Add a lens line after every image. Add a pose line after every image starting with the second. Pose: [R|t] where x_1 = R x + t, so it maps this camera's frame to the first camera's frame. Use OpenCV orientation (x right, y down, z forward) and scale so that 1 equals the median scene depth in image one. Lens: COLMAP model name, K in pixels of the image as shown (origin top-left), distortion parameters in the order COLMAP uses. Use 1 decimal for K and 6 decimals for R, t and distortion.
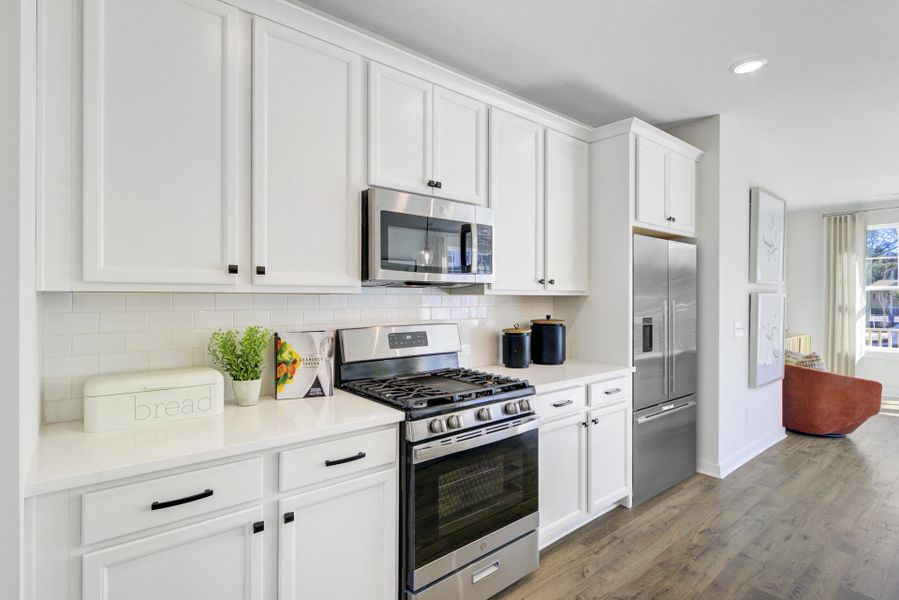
lens RADIAL K [[450.7, 0, 440.9], [0, 450.7, 299.1], [0, 0, 1]] dist [-0.001775, -0.000134]
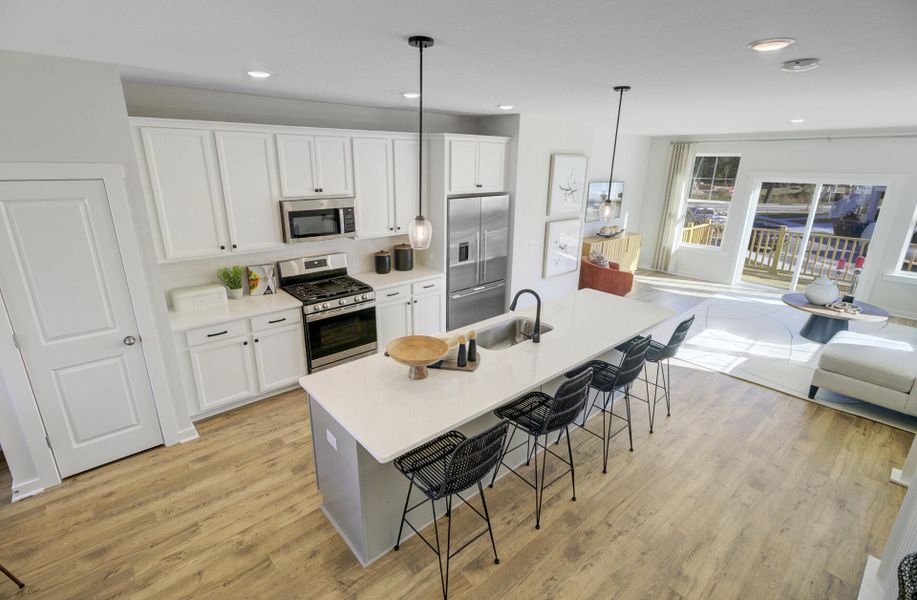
lens RADIAL K [[426.1, 0, 446.9], [0, 426.1, 300.6], [0, 0, 1]] dist [-0.002208, 0.000140]
pose [[0.999785, 0.001150, 0.020684, 0.461604], [-0.007467, 0.951347, 0.308031, -0.335843], [-0.019323, -0.308119, 0.951152, -0.854833]]
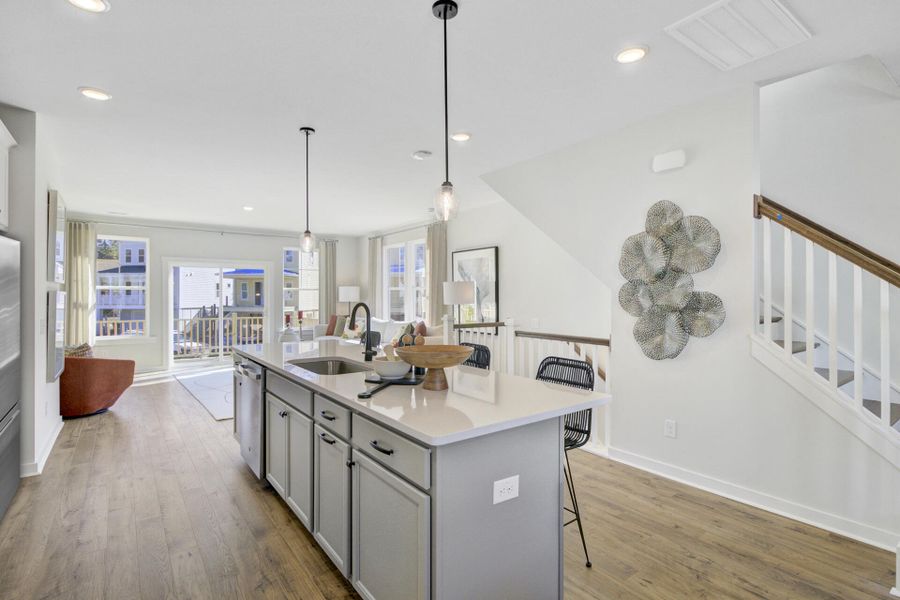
lens RADIAL K [[442.9, 0, 447.6], [0, 442.9, 292.0], [0, 0, 1]] dist [0.000073, -0.000512]
pose [[0.050308, 0.007994, 0.998702, -0.445844], [0.003336, 0.999961, -0.008172, 0.001492], [-0.998728, 0.003743, 0.050279, 0.047300]]
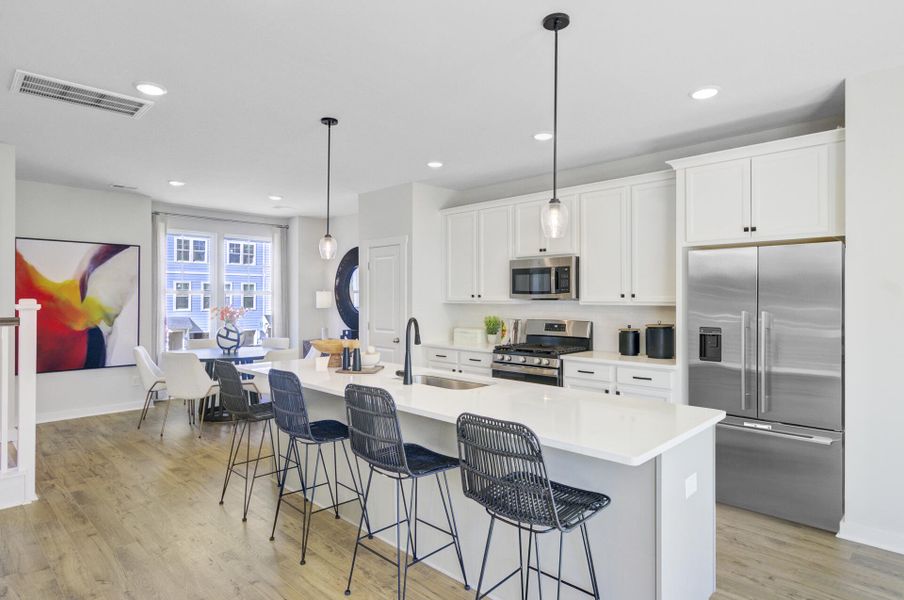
lens RADIAL K [[485.4, 0, 452.1], [0, 485.4, 296.7], [0, 0, 1]] dist [-0.002185, -0.001082]
pose [[0.119176, 0.005005, -0.992861, 1.875032], [-0.001758, 0.999987, 0.004830, -0.049165], [0.992872, 0.001170, 0.119183, 0.302582]]
